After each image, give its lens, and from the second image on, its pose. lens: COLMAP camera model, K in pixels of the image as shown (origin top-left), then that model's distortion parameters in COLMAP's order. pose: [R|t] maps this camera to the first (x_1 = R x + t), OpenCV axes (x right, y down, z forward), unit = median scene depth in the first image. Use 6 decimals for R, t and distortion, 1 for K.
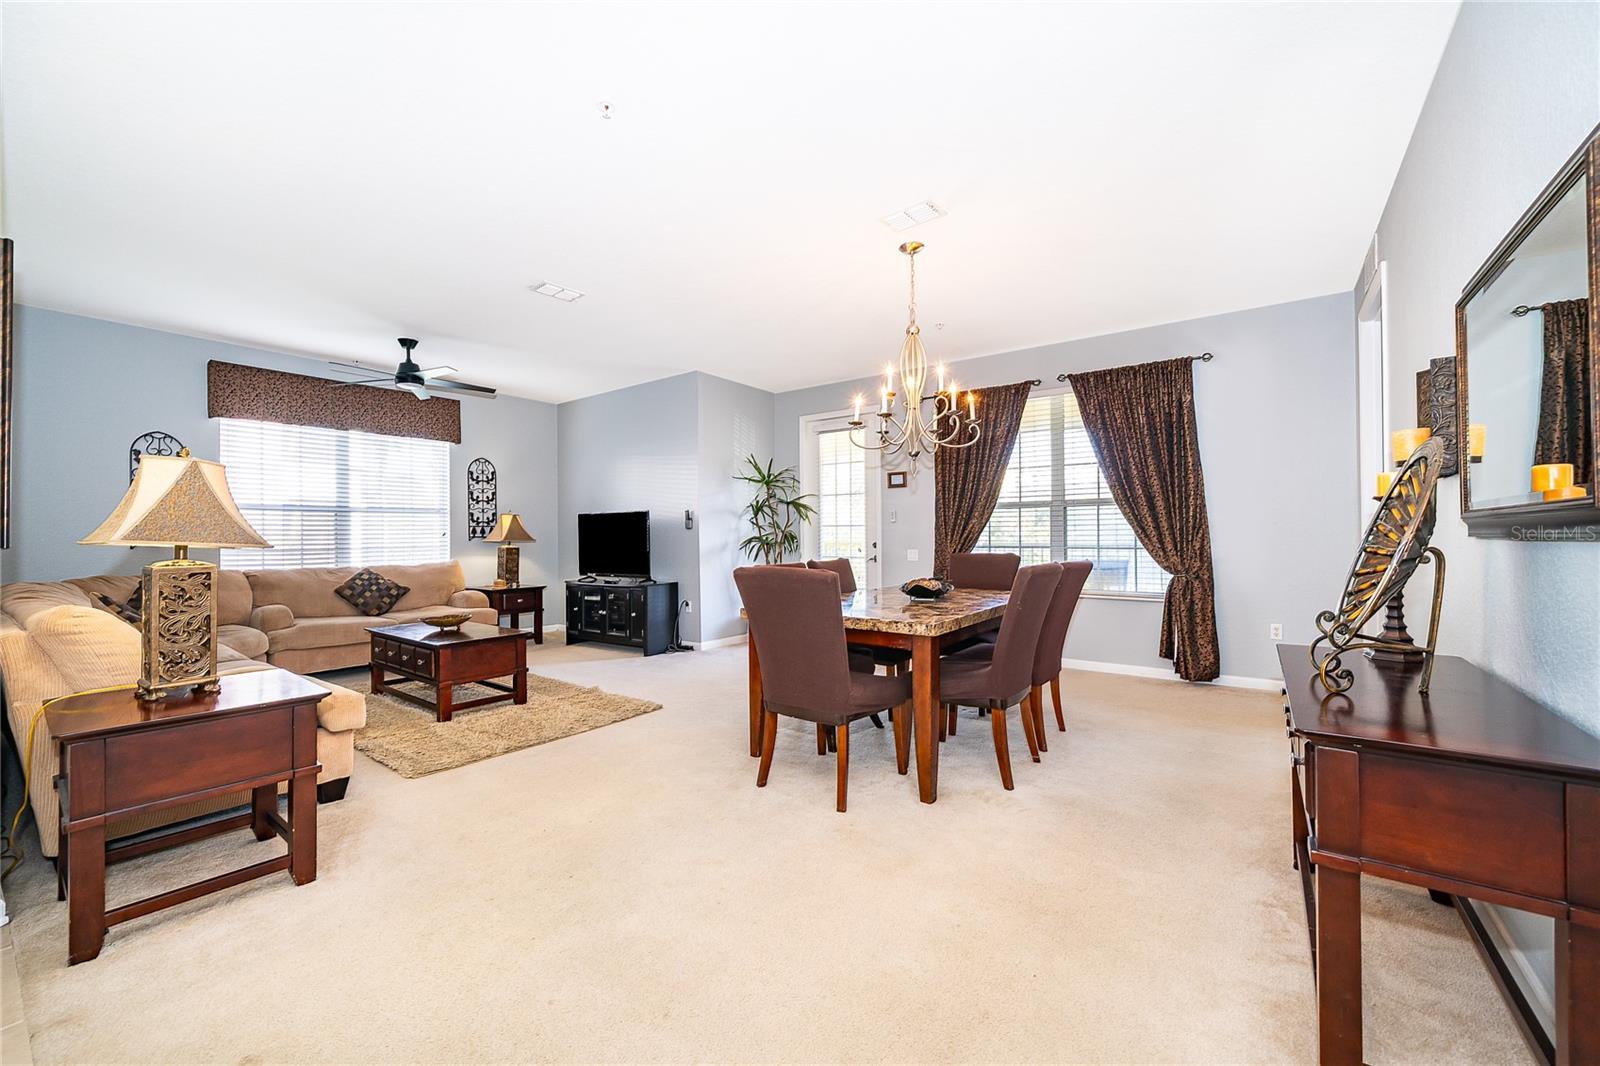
lens RADIAL K [[643.6, 0, 799.4], [0, 643.6, 529.4], [0, 0, 1]] dist [0.000315, -0.001023]
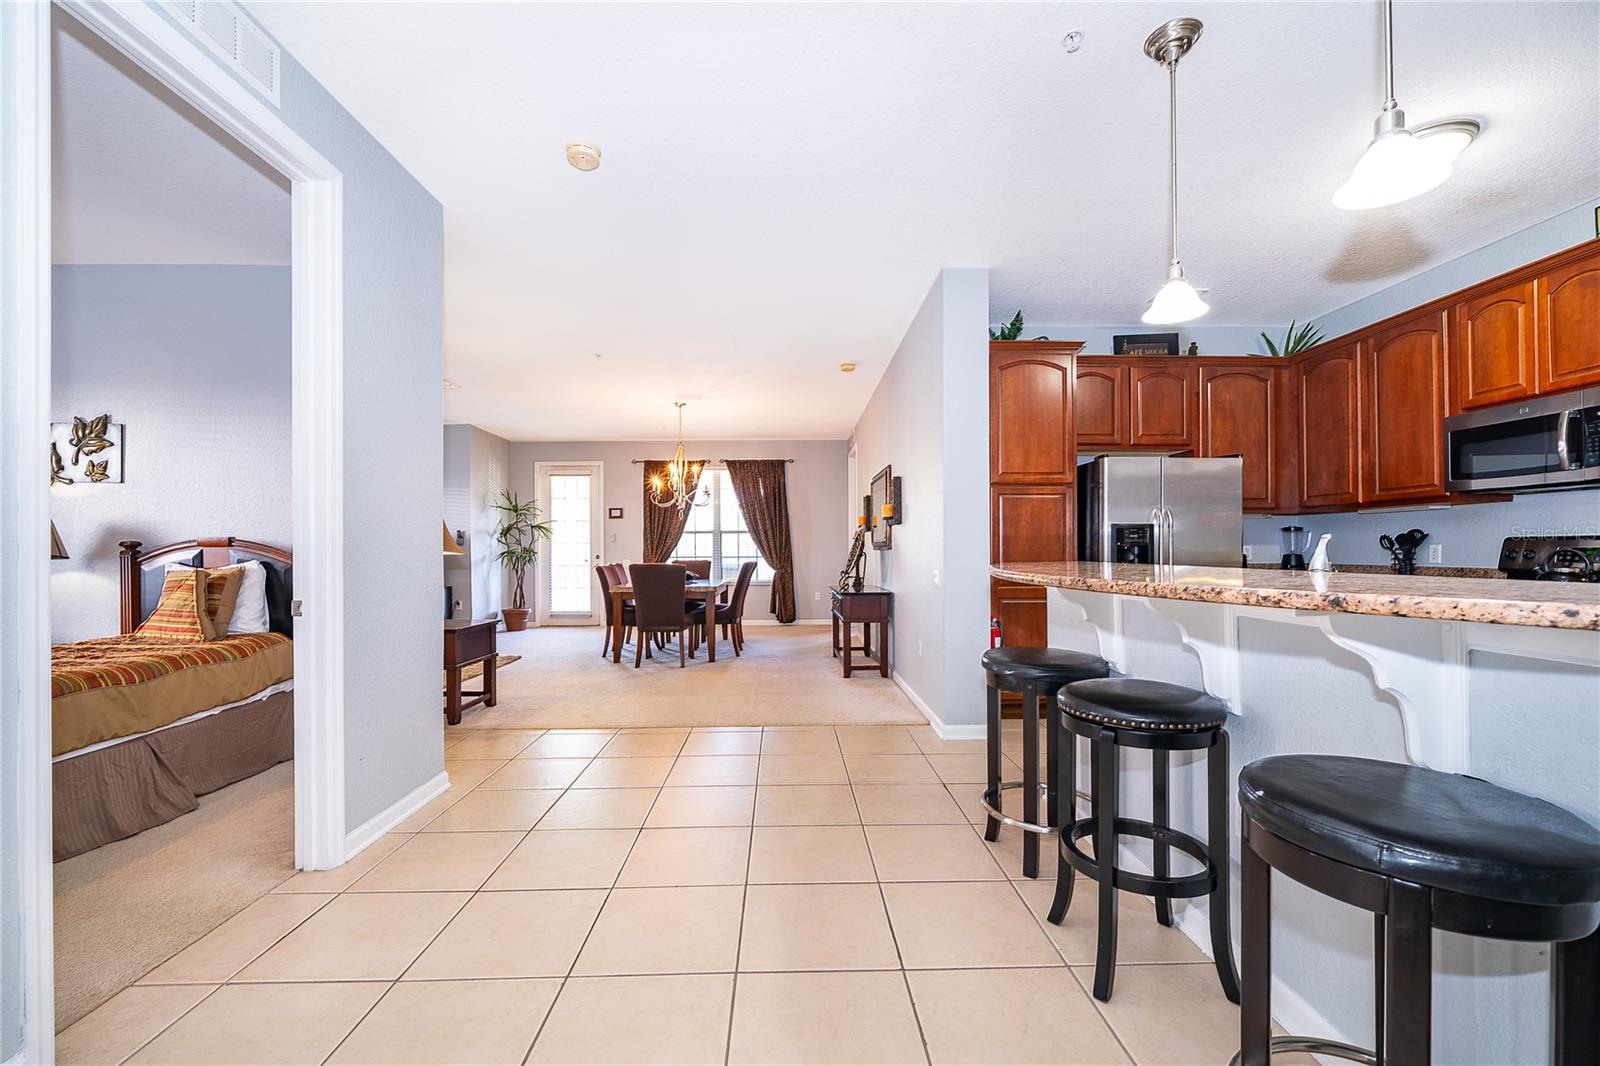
lens RADIAL K [[643.6, 0, 819.9], [0, 643.6, 547.8], [0, 0, 1]] dist [0.000315, -0.001023]
pose [[0.779634, 0.004885, 0.626216, -0.424668], [-0.006511, 0.999979, 0.000304, -0.000072], [-0.626201, -0.004314, 0.779650, -0.476160]]
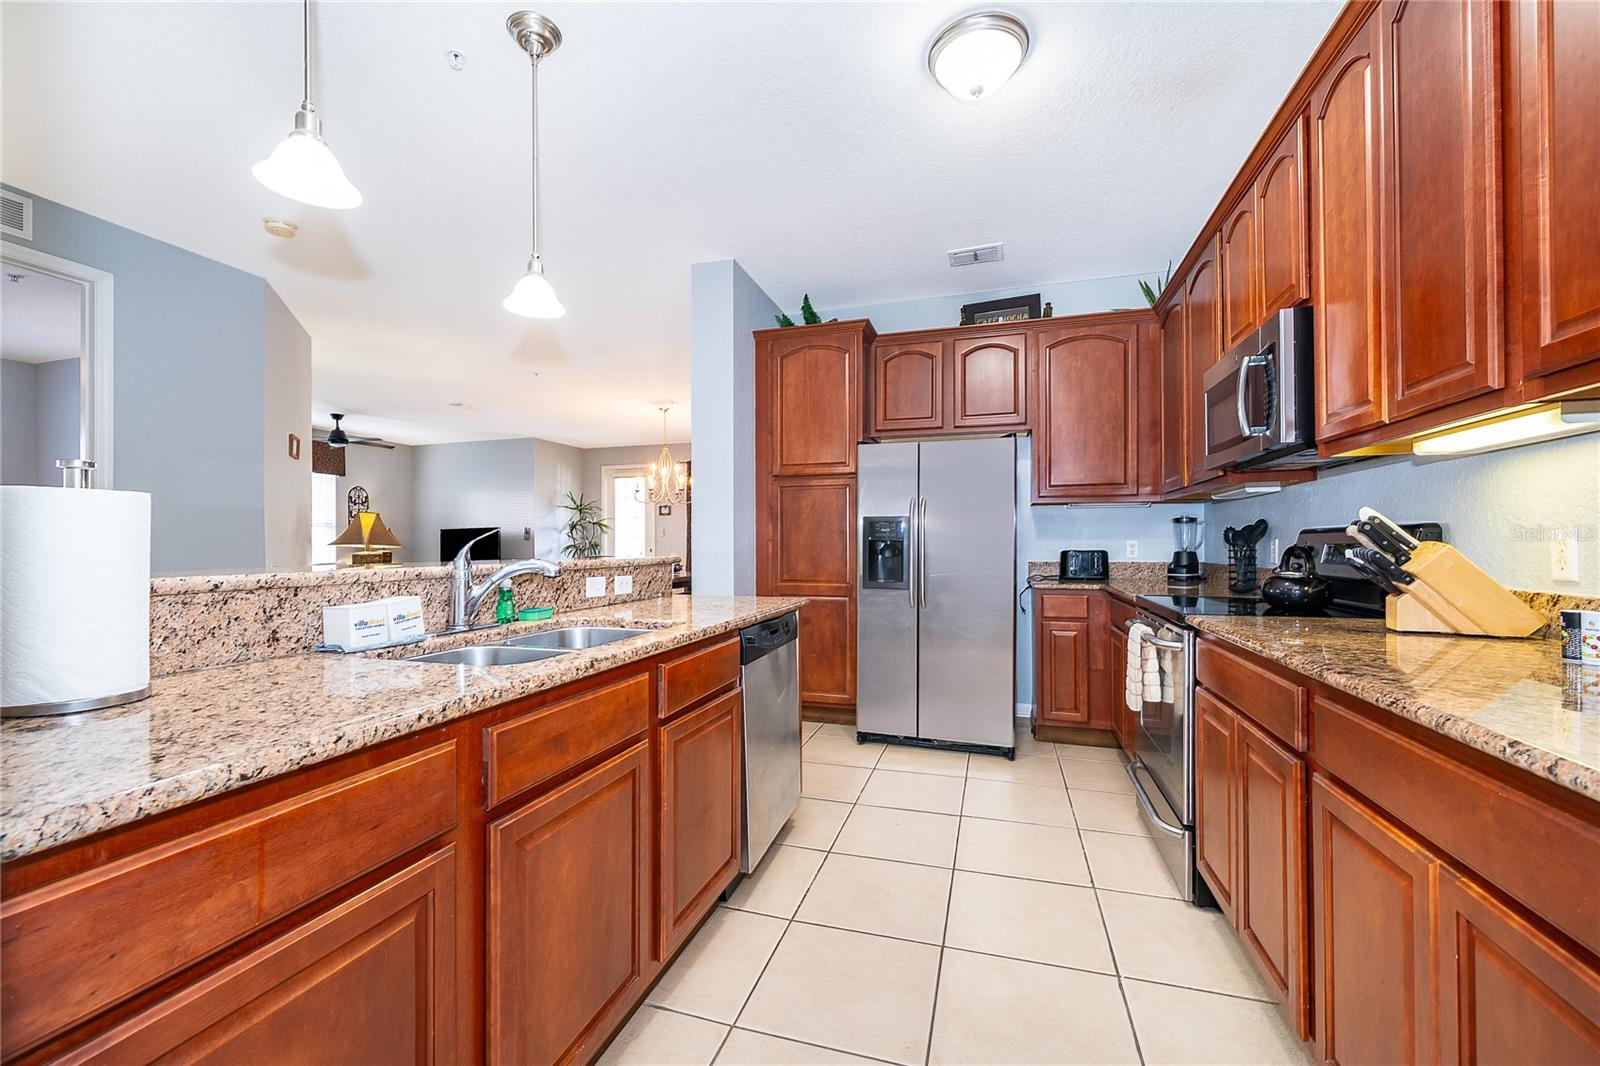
lens RADIAL K [[643.6, 0, 807.9], [0, 643.6, 541.7], [0, 0, 1]] dist [0.000315, -0.001023]
pose [[0.941836, 0.006502, 0.336009, -0.057034], [-0.007547, 0.999970, 0.001805, -0.003400], [-0.335988, -0.004236, 0.941857, -0.687737]]
